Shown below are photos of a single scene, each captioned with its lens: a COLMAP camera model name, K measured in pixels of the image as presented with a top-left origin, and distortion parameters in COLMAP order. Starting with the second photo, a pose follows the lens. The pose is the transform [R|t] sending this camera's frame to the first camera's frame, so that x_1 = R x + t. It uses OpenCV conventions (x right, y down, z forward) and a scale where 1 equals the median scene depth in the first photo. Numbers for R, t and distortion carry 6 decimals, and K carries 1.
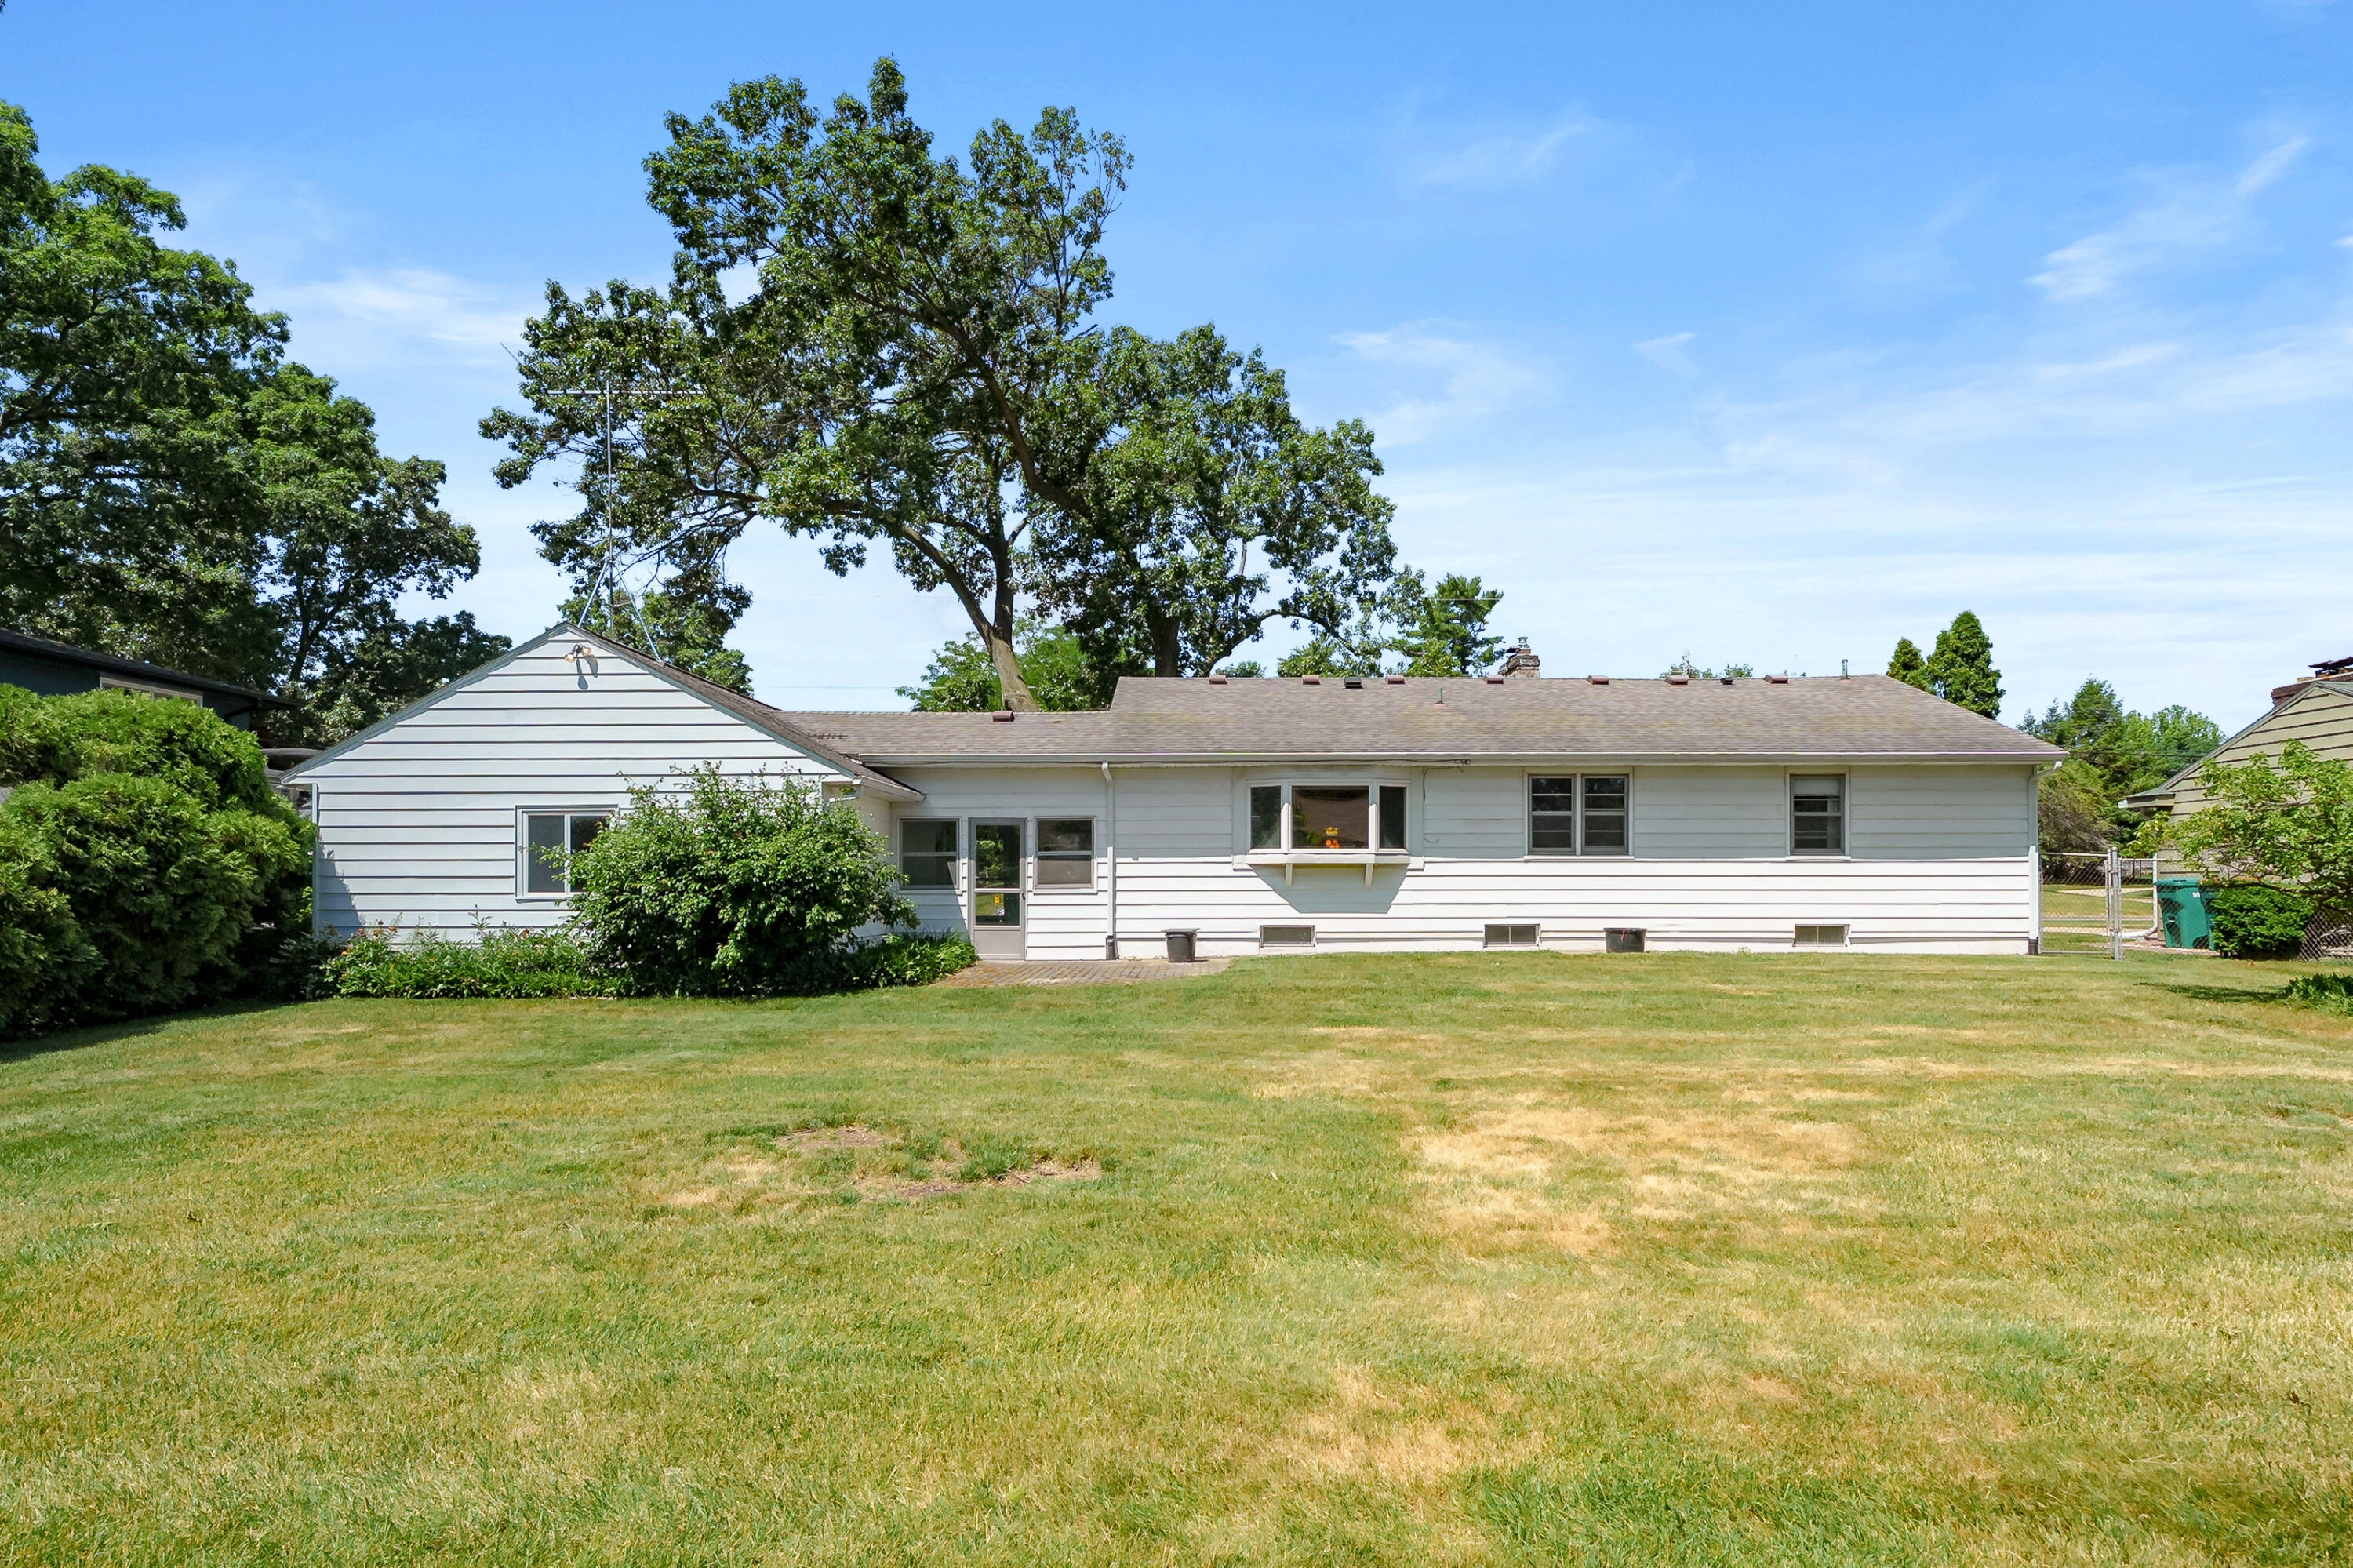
lens RADIAL K [[1058.8, 0, 1170.6], [0, 1058.8, 771.4], [0, 0, 1]] dist [-0.006468, 0.000818]
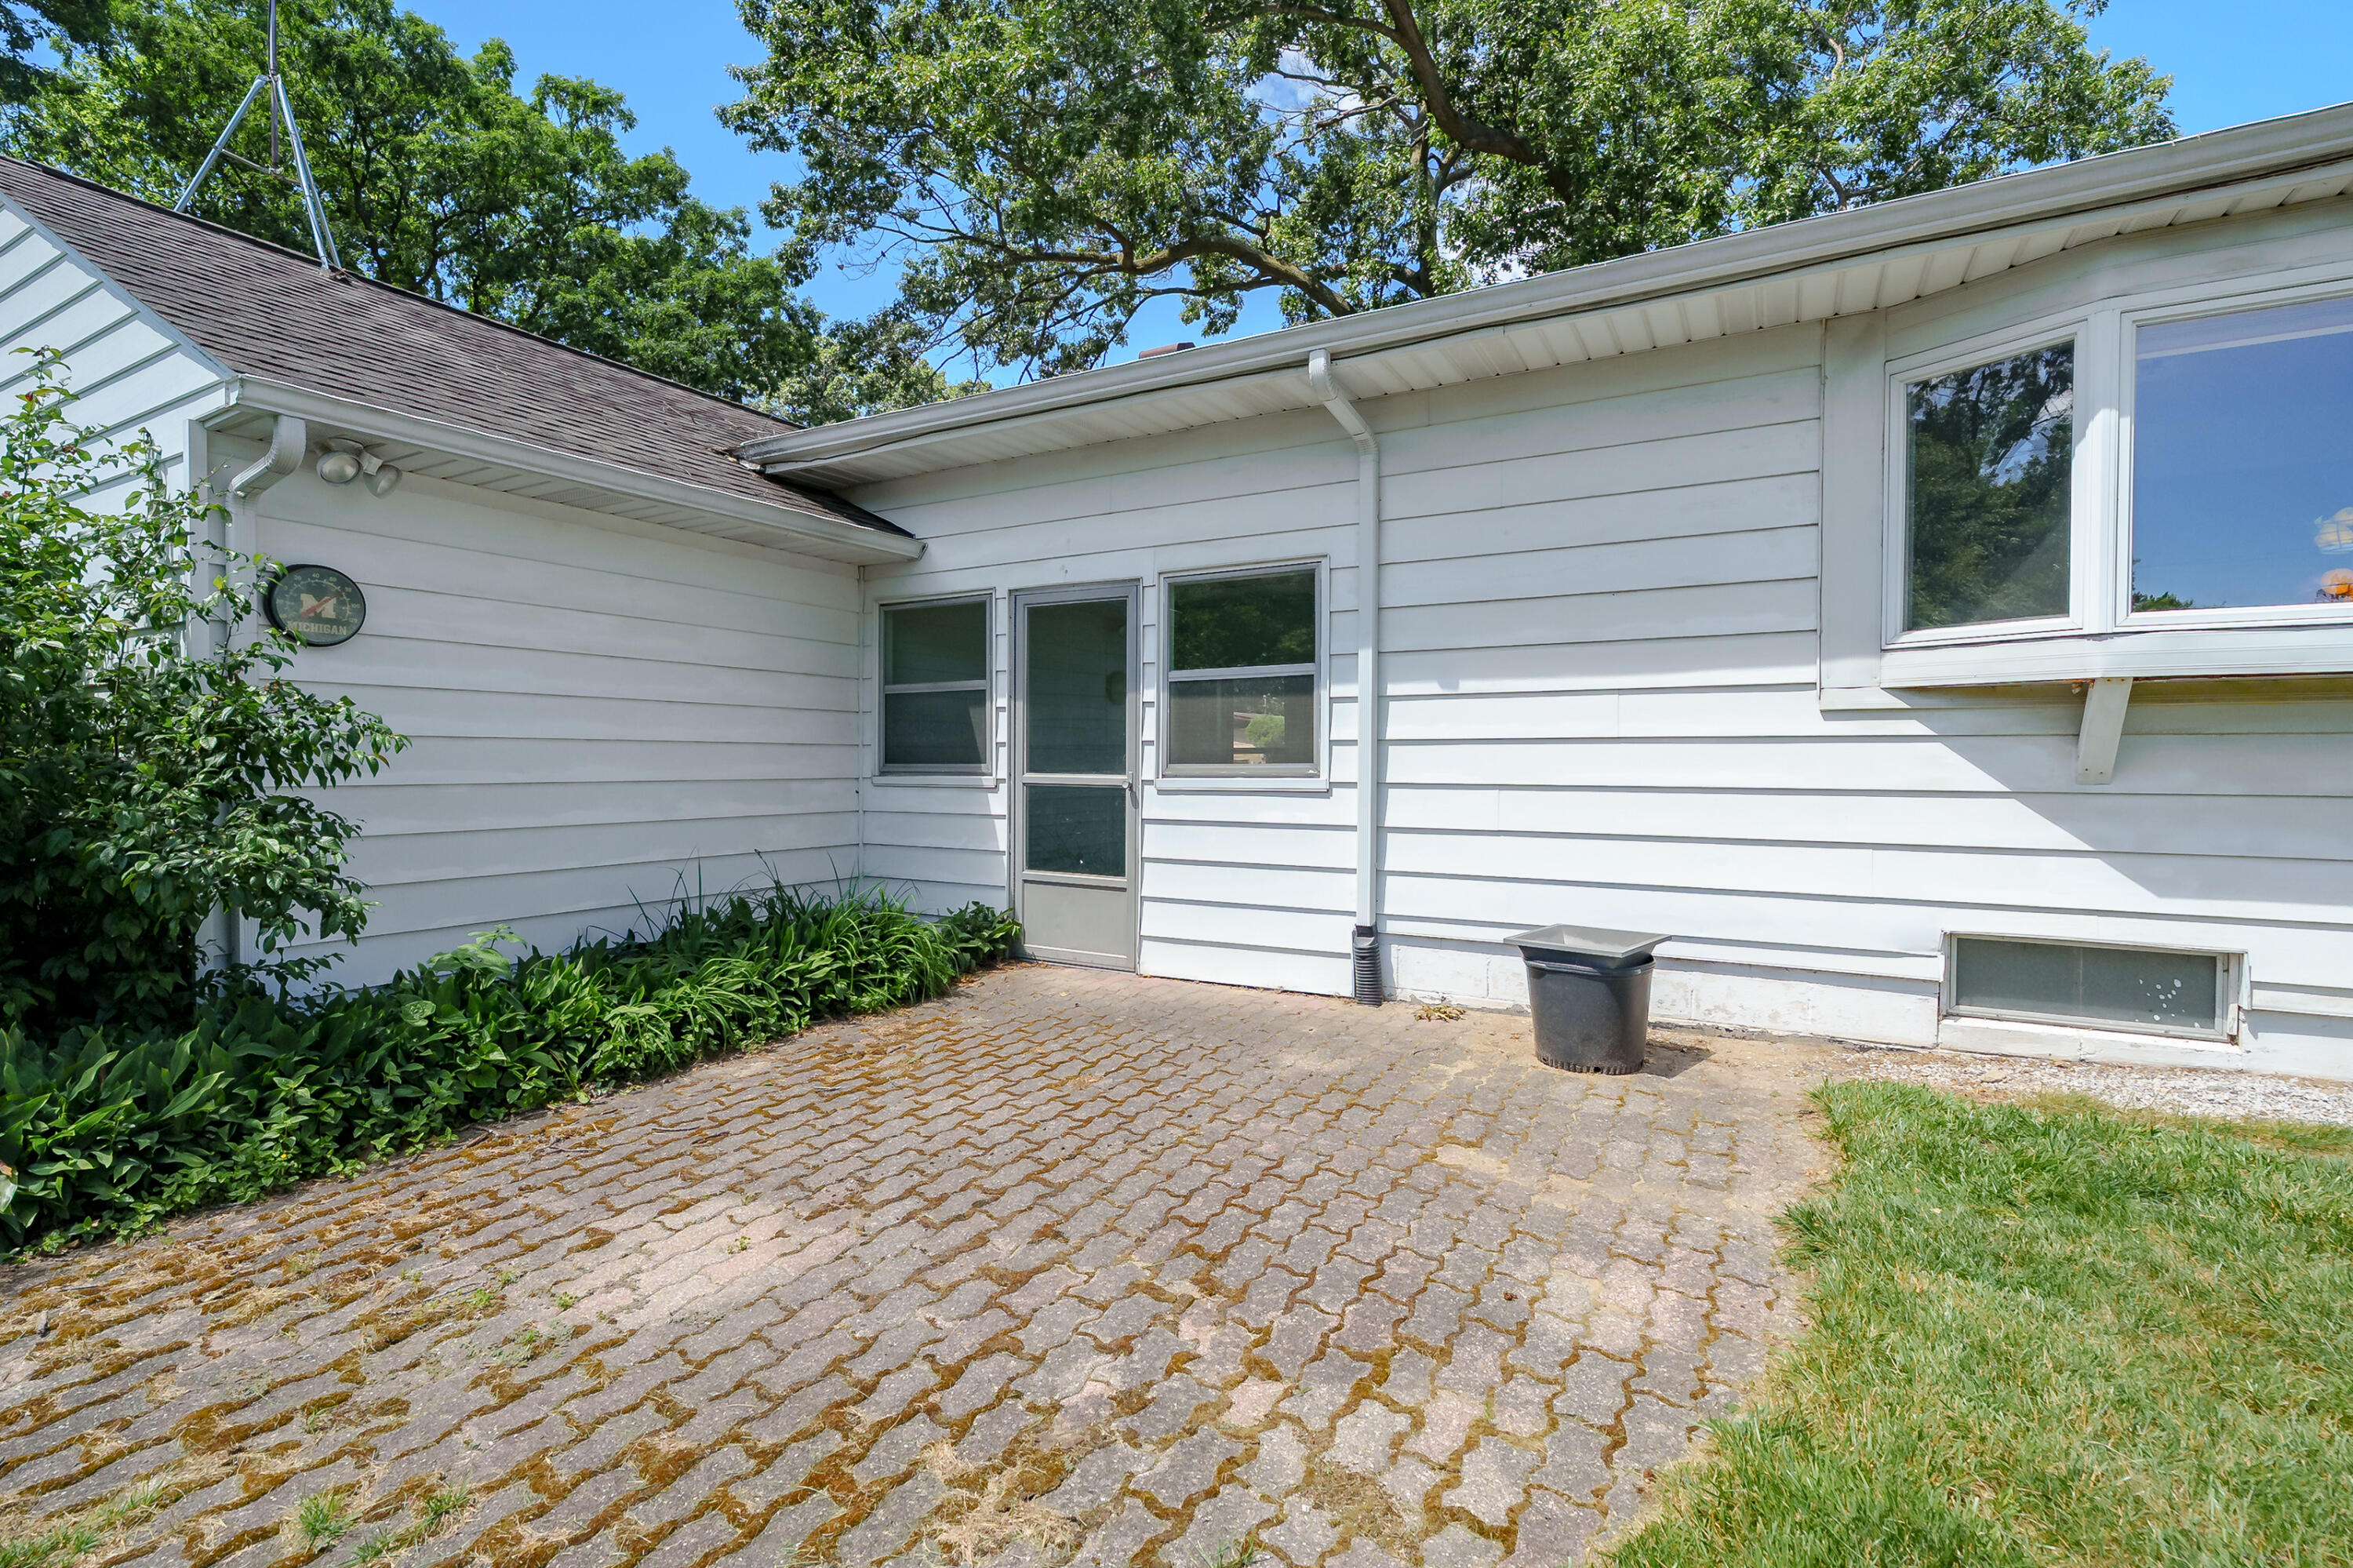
lens RADIAL K [[1058.8, 0, 1170.6], [0, 1058.8, 771.4], [0, 0, 1]] dist [-0.006468, 0.000818]
pose [[0.884253, 0.008589, -0.466930, 0.038405], [0.044718, 0.993679, 0.102965, 0.073463], [0.464863, -0.111927, 0.878279, 0.694322]]
